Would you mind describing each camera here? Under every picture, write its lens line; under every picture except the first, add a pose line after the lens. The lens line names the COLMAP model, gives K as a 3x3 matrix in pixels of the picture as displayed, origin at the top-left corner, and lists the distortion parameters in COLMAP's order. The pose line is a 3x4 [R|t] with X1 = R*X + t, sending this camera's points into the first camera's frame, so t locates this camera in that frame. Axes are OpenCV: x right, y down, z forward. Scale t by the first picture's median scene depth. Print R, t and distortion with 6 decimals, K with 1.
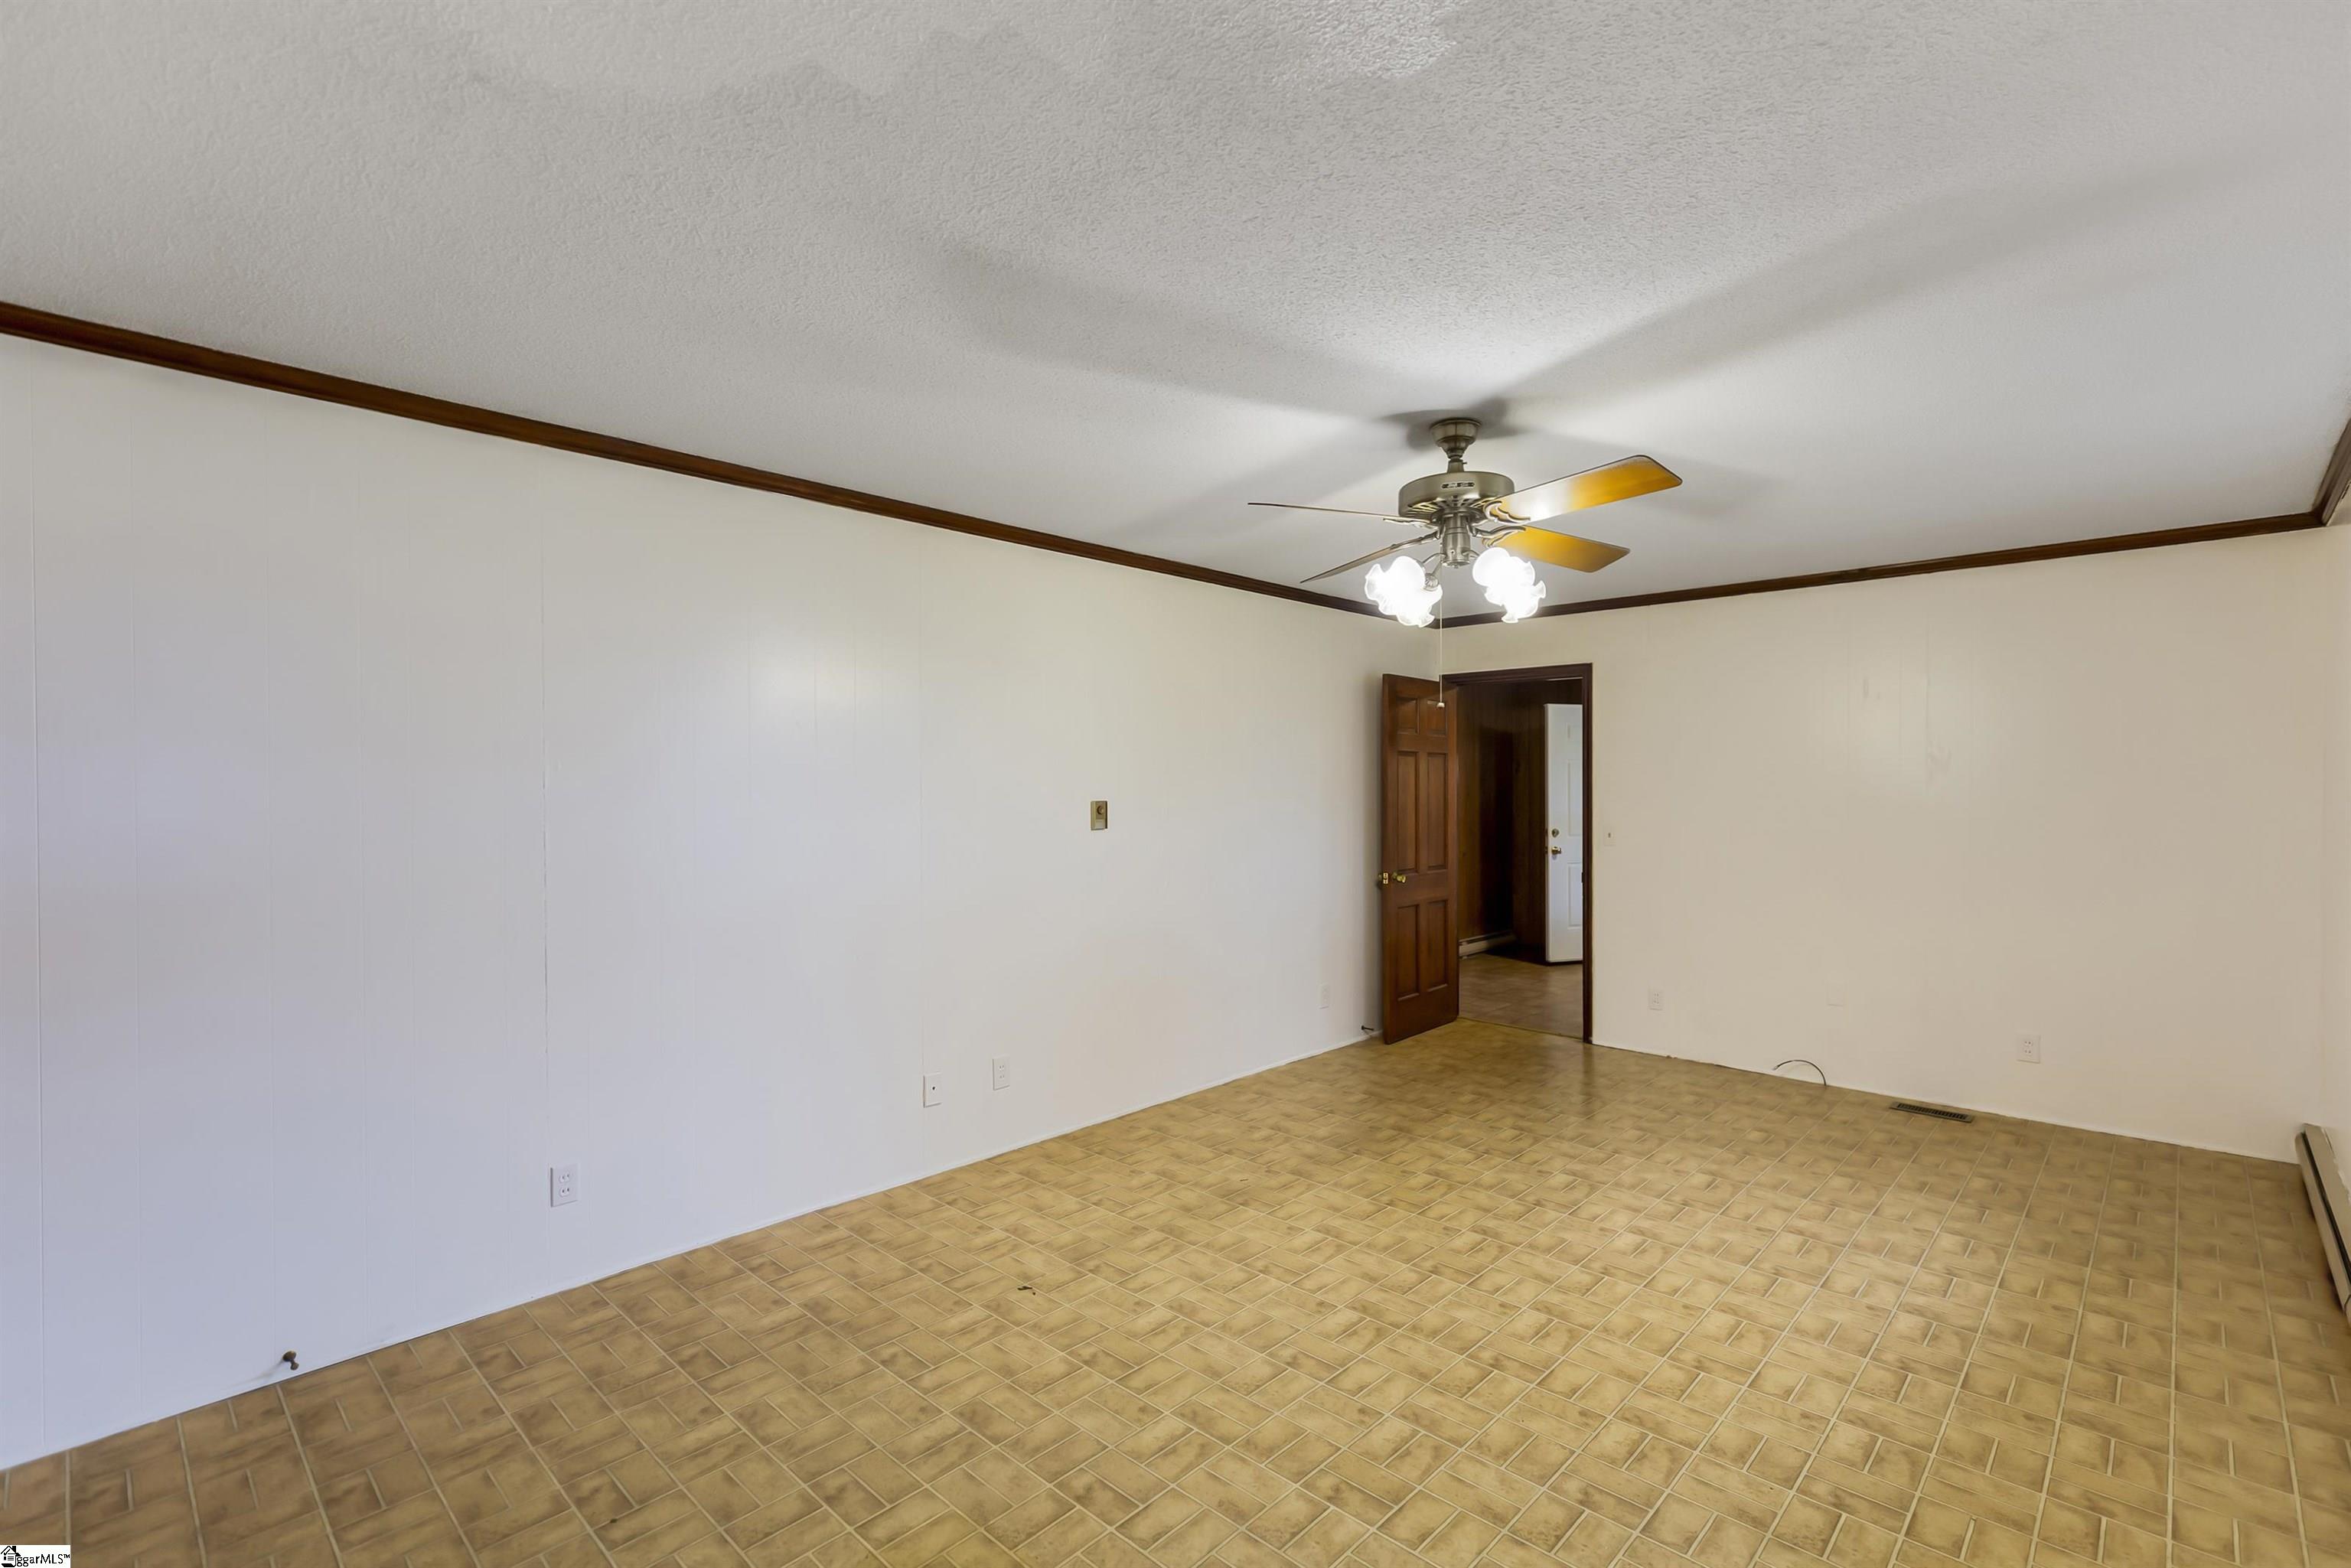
lens RADIAL K [[1062.7, 0, 1177.3], [0, 1062.7, 769.5], [0, 0, 1]] dist [0.003775, 0.001127]
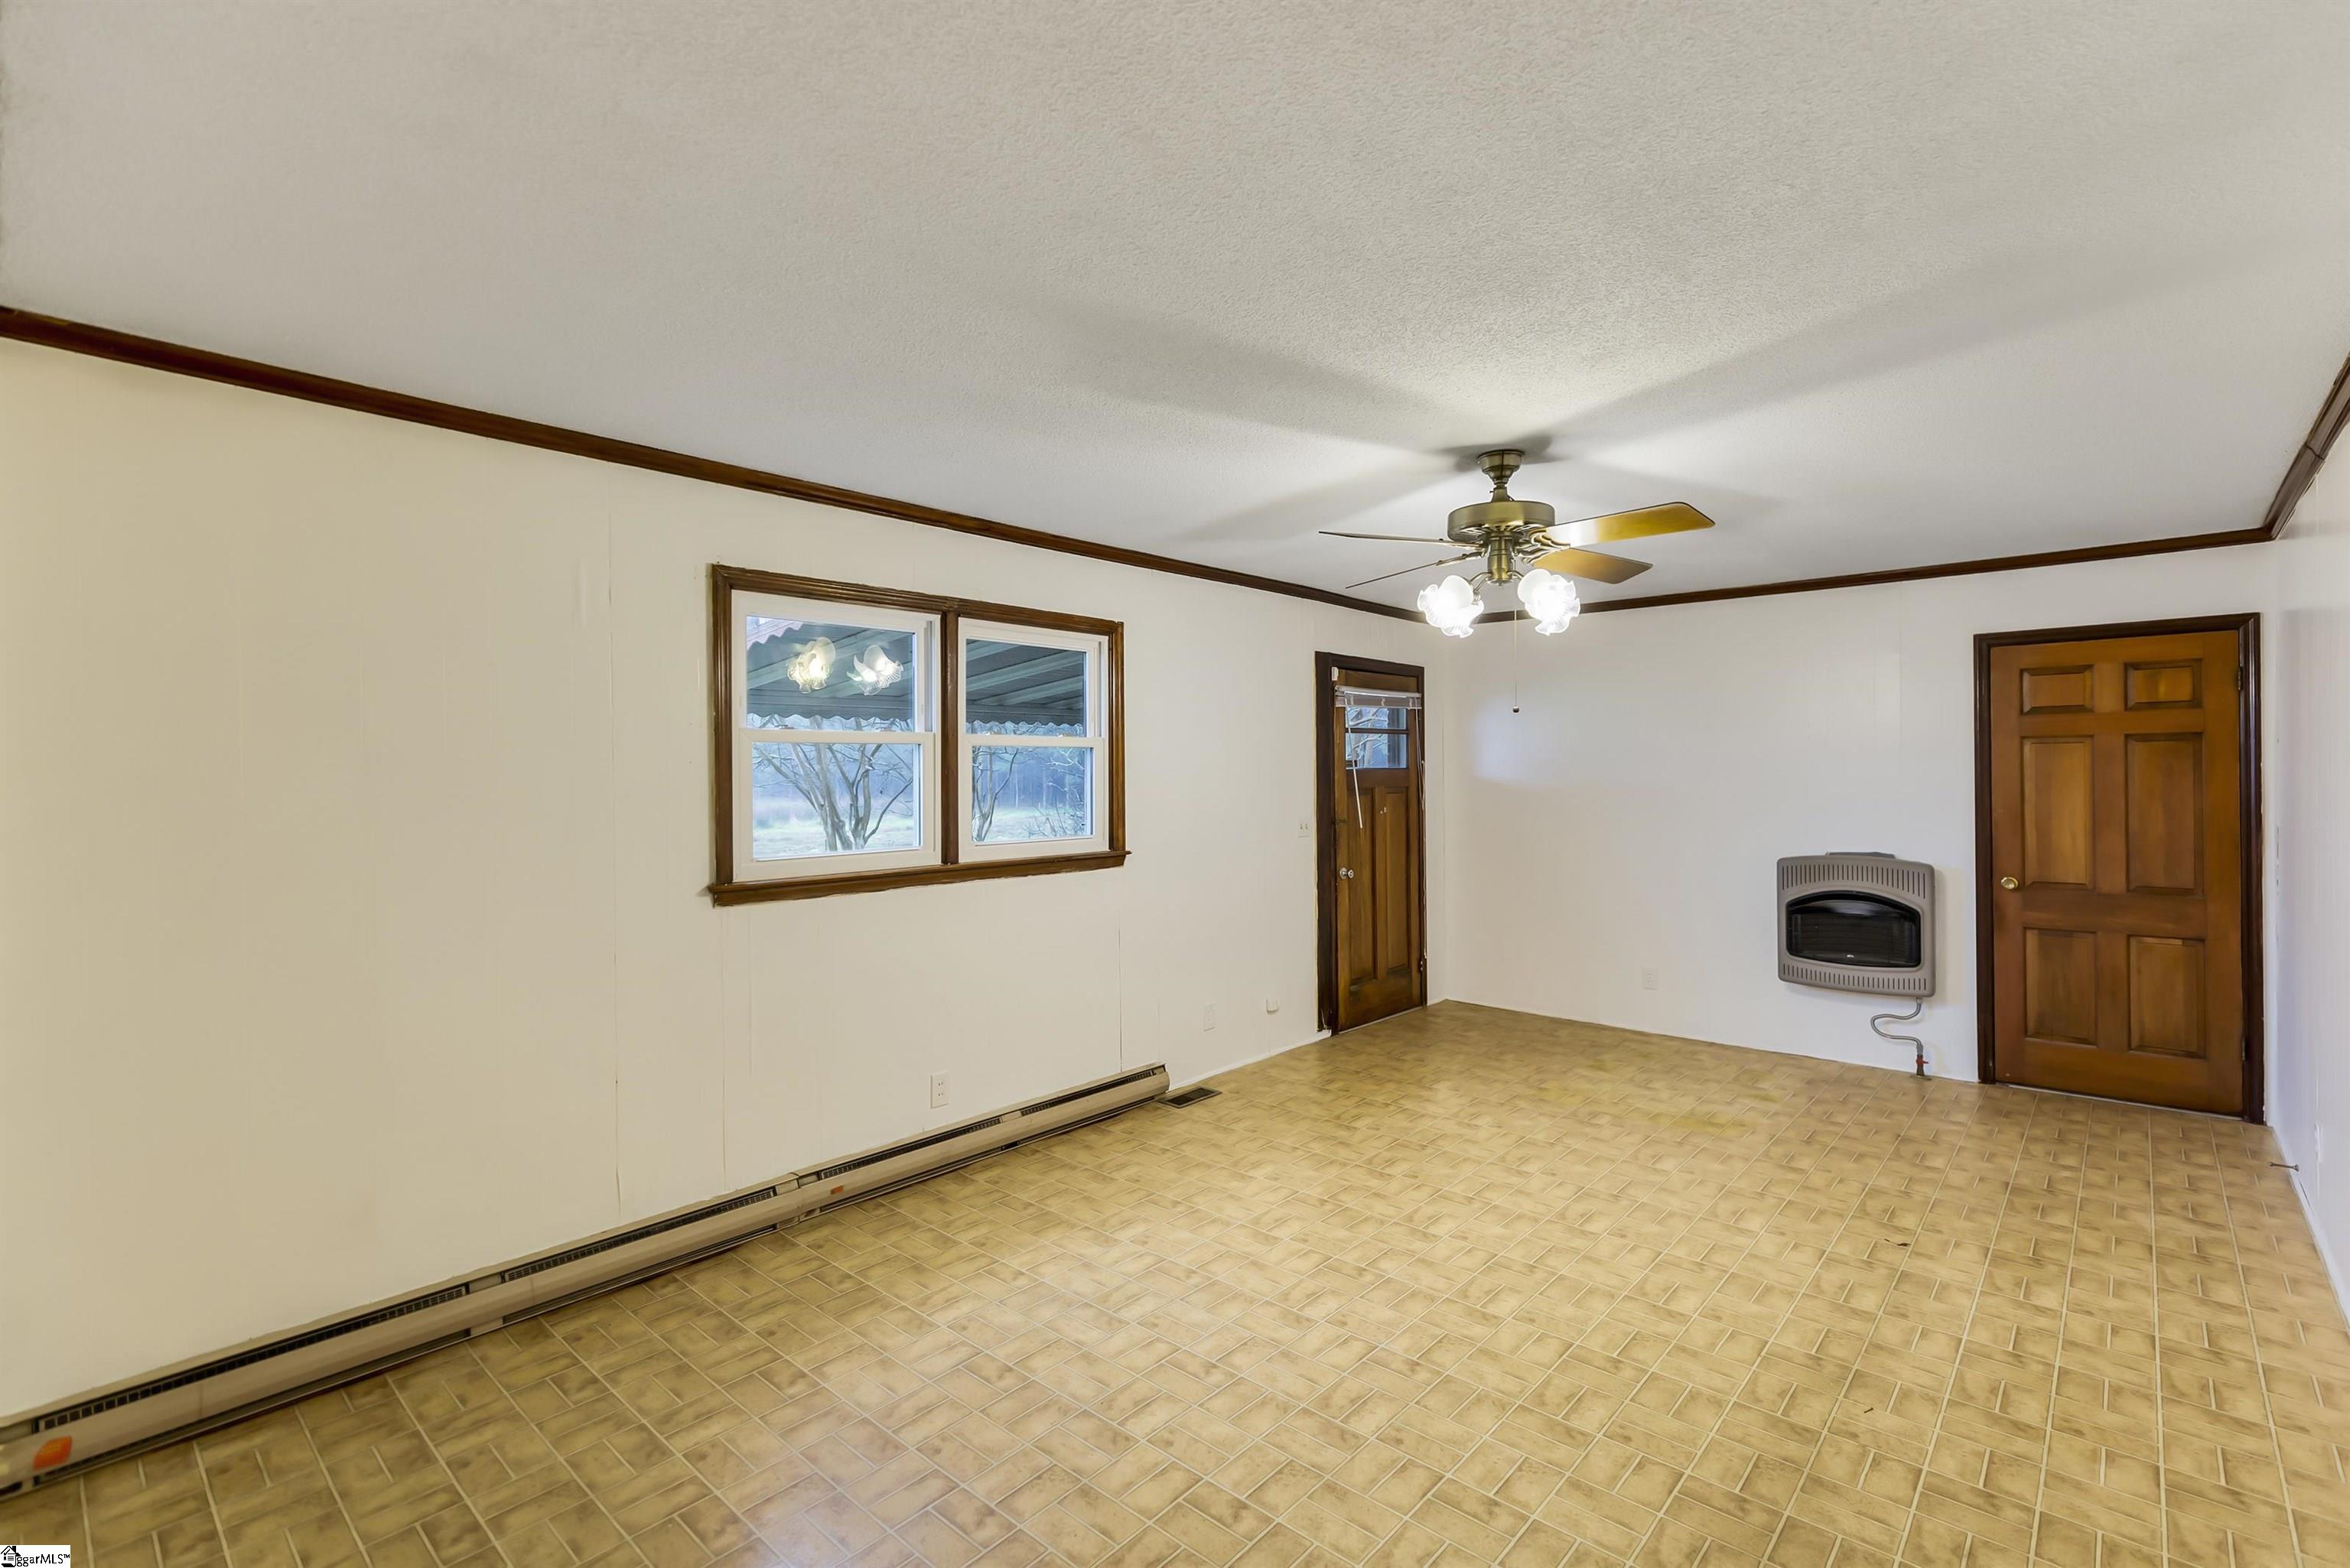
lens RADIAL K [[1055.2, 0, 1176.3], [0, 1055.2, 778.0], [0, 0, 1]] dist [0.001323, -0.001227]
pose [[-0.999712, 0.007588, -0.022760, 0.555353], [0.007711, 0.999956, -0.005339, 0.012224], [0.022718, -0.005513, -0.999727, 1.855168]]
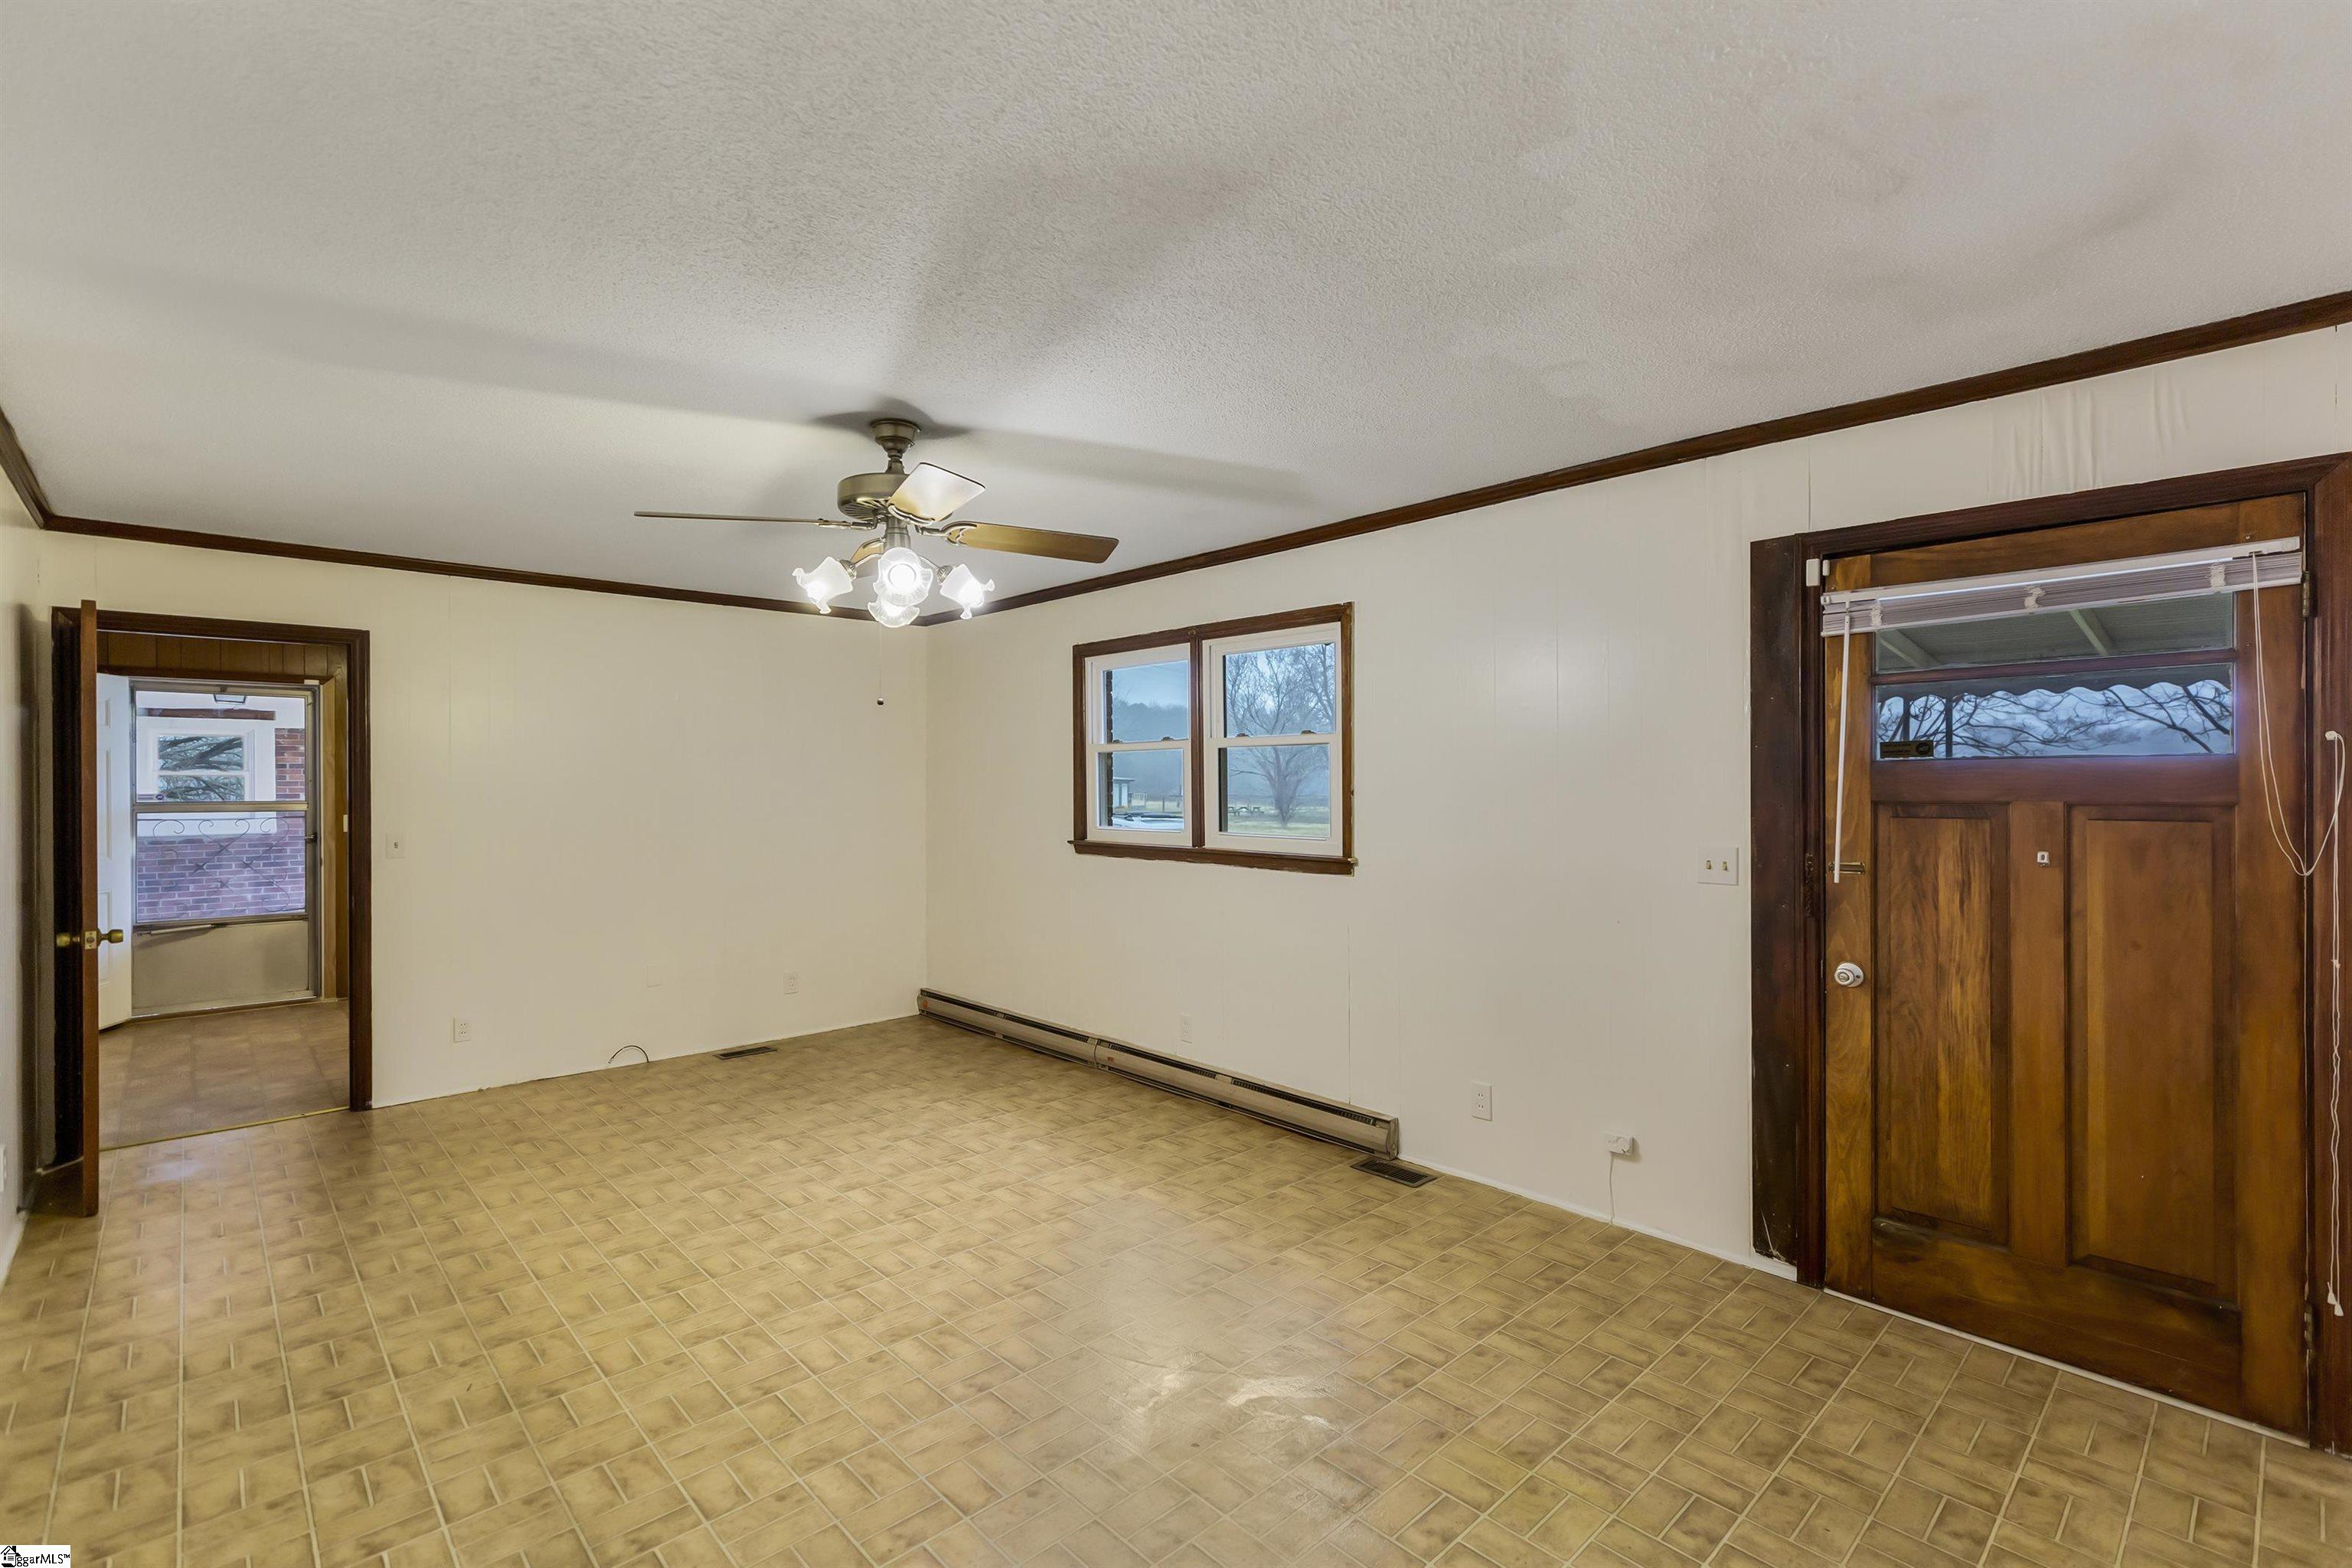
lens RADIAL K [[1050.9, 0, 1196.5], [0, 1050.9, 816.4], [0, 0, 1]] dist [-0.001432, 0.000317]
pose [[0.046161, -0.032752, 0.998397, -0.630681], [-0.010127, 0.999396, 0.033253, 0.010389], [-0.998883, -0.011646, 0.045801, 0.604549]]
